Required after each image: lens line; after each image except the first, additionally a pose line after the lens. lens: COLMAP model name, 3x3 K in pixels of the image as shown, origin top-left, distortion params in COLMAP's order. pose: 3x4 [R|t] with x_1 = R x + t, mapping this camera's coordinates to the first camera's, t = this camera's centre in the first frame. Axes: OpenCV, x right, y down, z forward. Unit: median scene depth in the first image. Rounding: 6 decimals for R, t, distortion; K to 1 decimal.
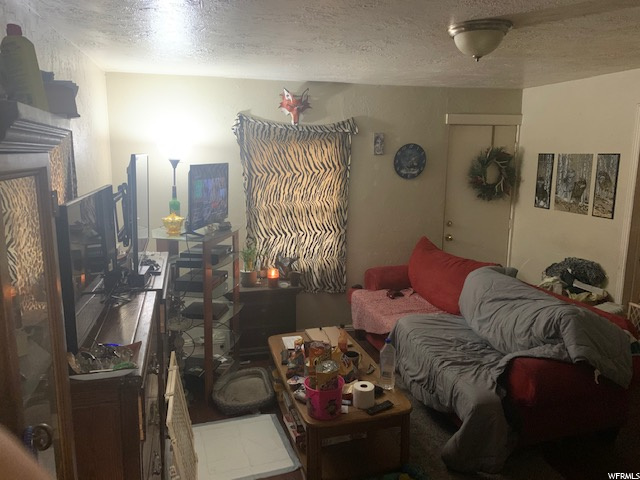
lens RADIAL K [[479.3, 0, 319.4], [0, 479.3, 236.1], [0, 0, 1]] dist [0.002386, -0.007826]
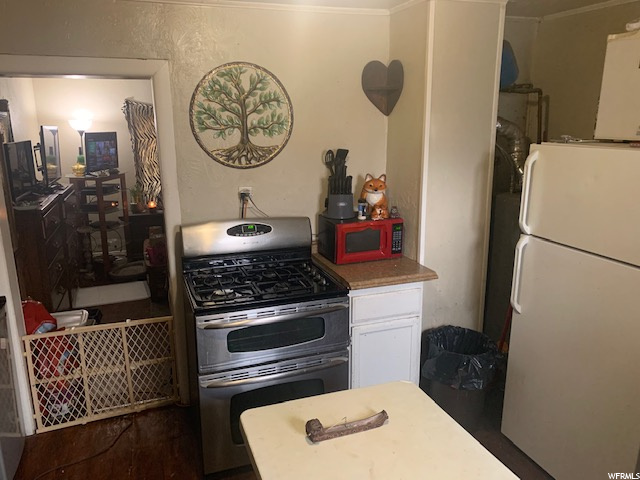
lens RADIAL K [[479.3, 0, 319.4], [0, 479.3, 236.1], [0, 0, 1]] dist [0.002386, -0.007826]
pose [[0.996220, -0.029074, 0.081862, 0.233471], [0.024663, 0.998215, 0.054393, 0.082609], [-0.083297, -0.052168, 0.995158, -0.441380]]
